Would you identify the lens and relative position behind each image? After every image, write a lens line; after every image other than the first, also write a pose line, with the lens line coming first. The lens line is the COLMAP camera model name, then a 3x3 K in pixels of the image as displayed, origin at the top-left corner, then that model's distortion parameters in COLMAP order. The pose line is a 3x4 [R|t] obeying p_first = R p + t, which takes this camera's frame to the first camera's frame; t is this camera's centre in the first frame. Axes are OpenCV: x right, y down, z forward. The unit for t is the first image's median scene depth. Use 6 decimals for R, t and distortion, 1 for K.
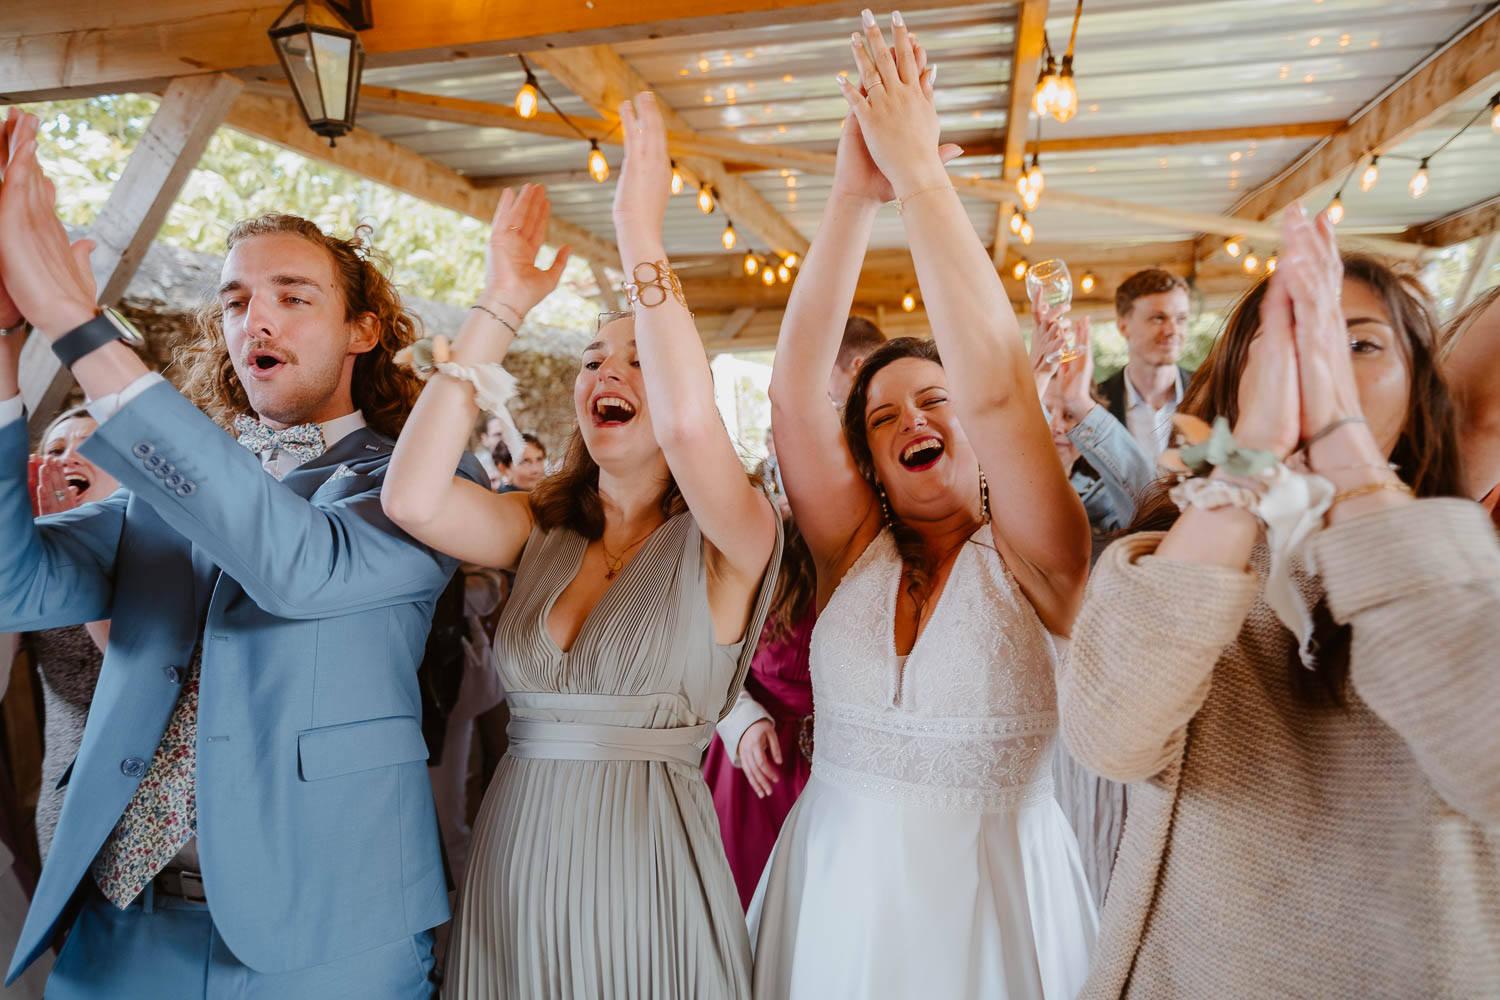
lens RADIAL K [[855.4, 0, 757.0], [0, 855.4, 498.5], [0, 0, 1]] dist [-0.036051, 0.026717]
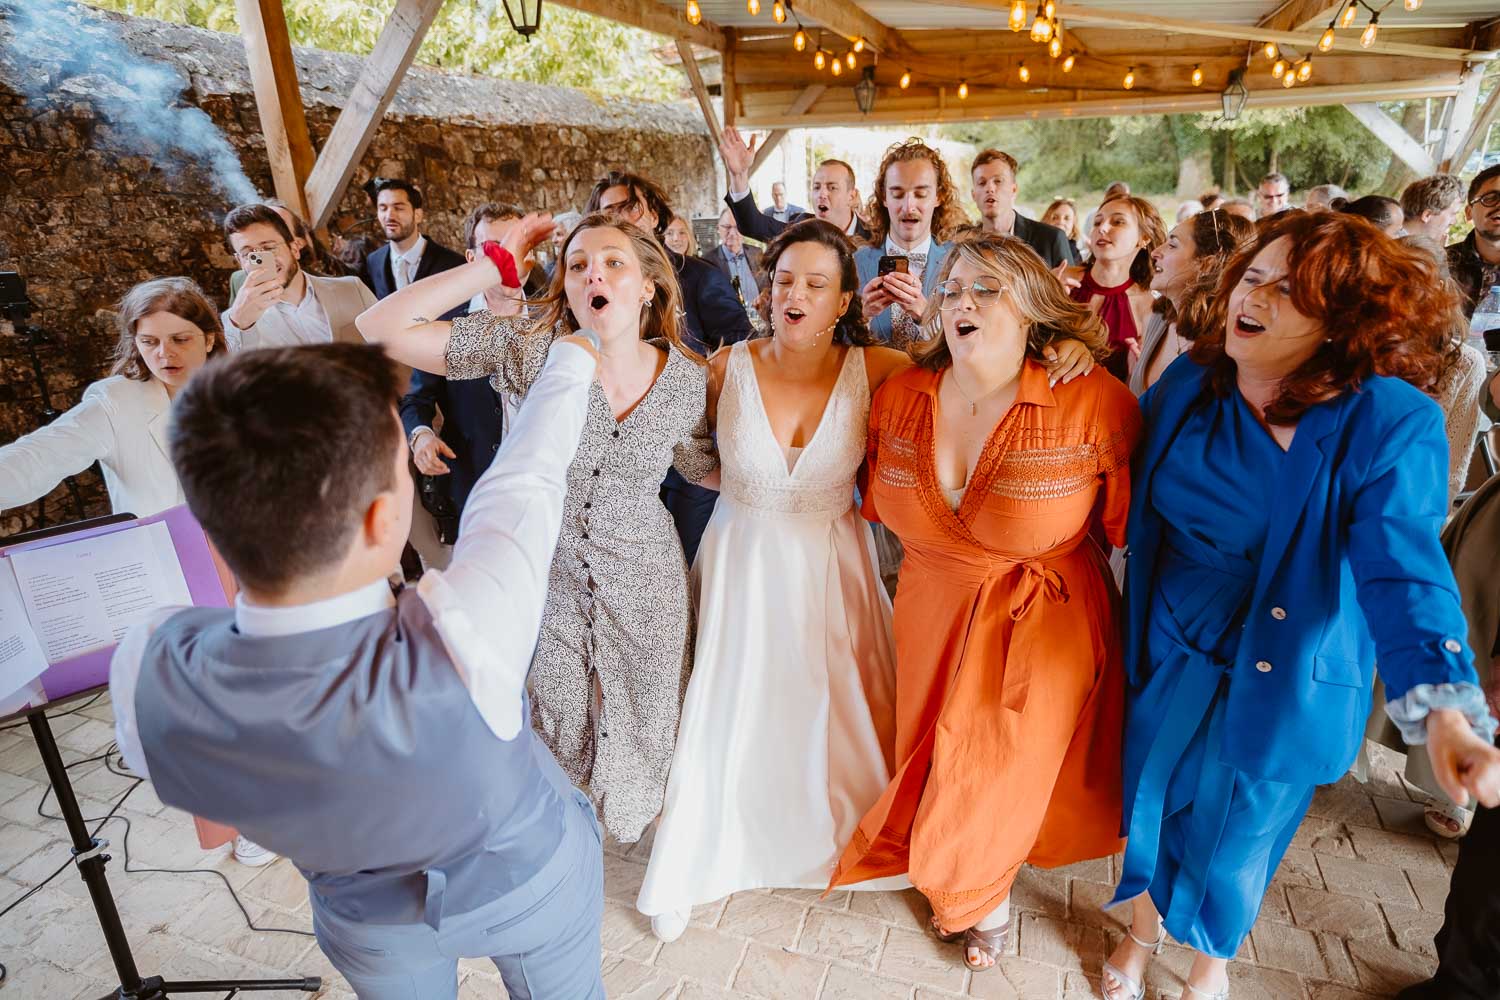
lens RADIAL K [[855.4, 0, 757.0], [0, 855.4, 498.5], [0, 0, 1]] dist [-0.036051, 0.026717]
pose [[0.995456, 0.063386, -0.071061, 0.030017], [-0.040935, 0.958639, 0.281665, -0.029974], [0.085976, -0.277476, 0.956878, -0.274184]]
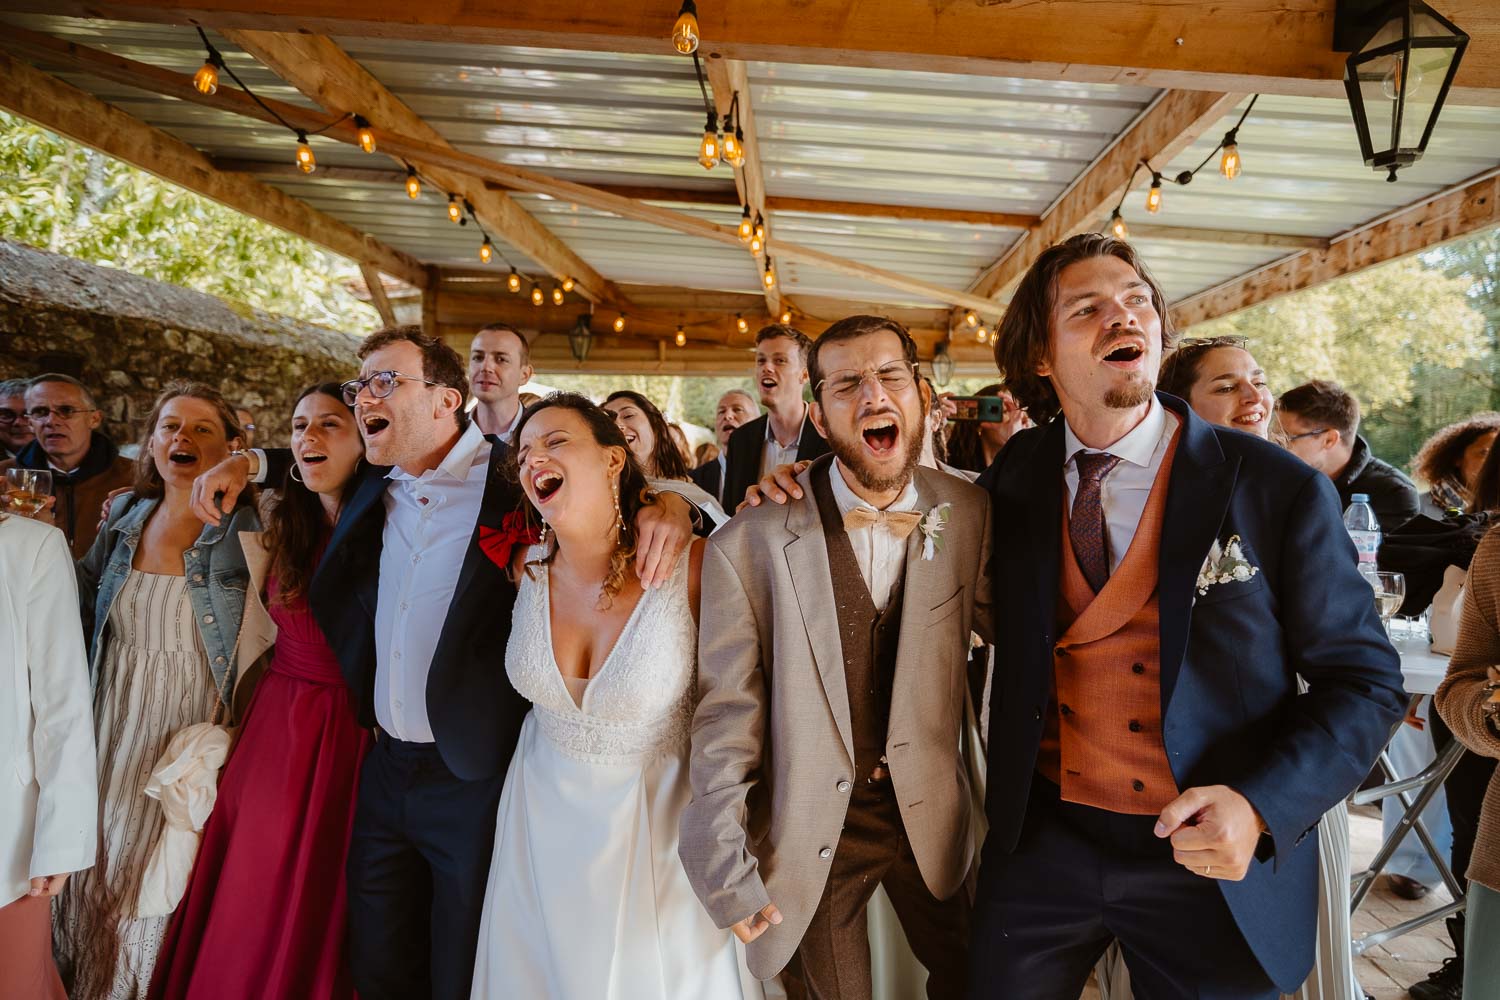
lens RADIAL K [[855.4, 0, 757.0], [0, 855.4, 498.5], [0, 0, 1]] dist [-0.036051, 0.026717]
pose [[0.978364, 0.070709, 0.194433, 0.102446], [-0.062287, 0.996850, -0.049101, 0.009895], [-0.197292, 0.035928, 0.979686, -0.028486]]
